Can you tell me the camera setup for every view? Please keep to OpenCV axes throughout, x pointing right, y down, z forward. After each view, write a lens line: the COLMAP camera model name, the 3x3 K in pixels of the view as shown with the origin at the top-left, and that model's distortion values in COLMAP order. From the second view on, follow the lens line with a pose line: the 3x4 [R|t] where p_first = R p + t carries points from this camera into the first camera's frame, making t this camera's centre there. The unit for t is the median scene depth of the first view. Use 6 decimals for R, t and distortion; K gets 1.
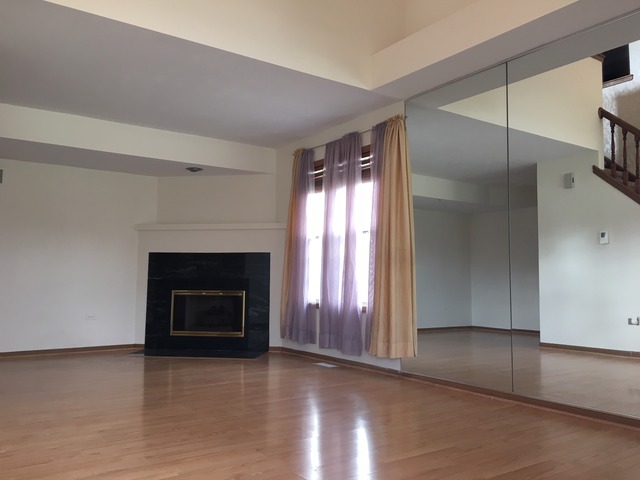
lens RADIAL K [[541.5, 0, 320.0], [0, 541.5, 240.0], [0, 0, 1]] dist [0.094635, -0.140185]
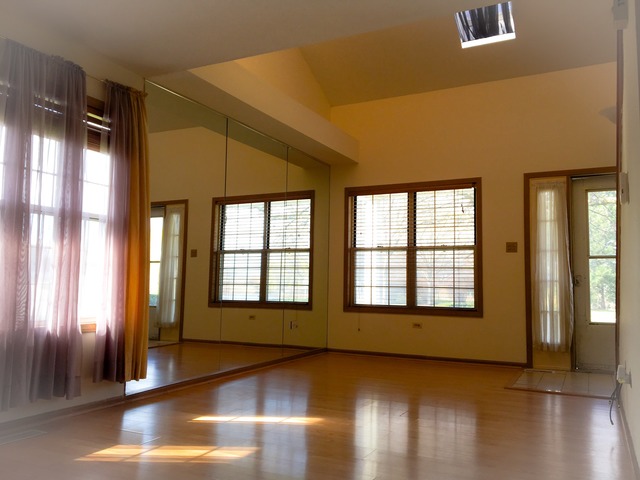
lens RADIAL K [[541.5, 0, 320.0], [0, 541.5, 240.0], [0, 0, 1]] dist [0.094635, -0.140185]
pose [[-0.478950, 0.057377, 0.875965, -0.600812], [-0.074501, 0.991605, -0.105687, 0.058408], [-0.874675, -0.115879, -0.470655, 0.933609]]
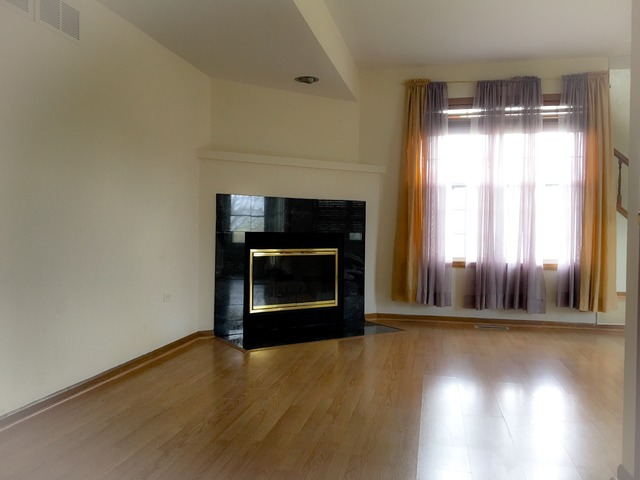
lens RADIAL K [[541.5, 0, 320.0], [0, 541.5, 240.0], [0, 0, 1]] dist [0.094635, -0.140185]
pose [[0.733552, -0.012334, 0.679521, -0.762488], [-0.052222, 0.995856, 0.074450, 0.026392], [-0.677624, -0.090099, 0.729869, 0.486183]]
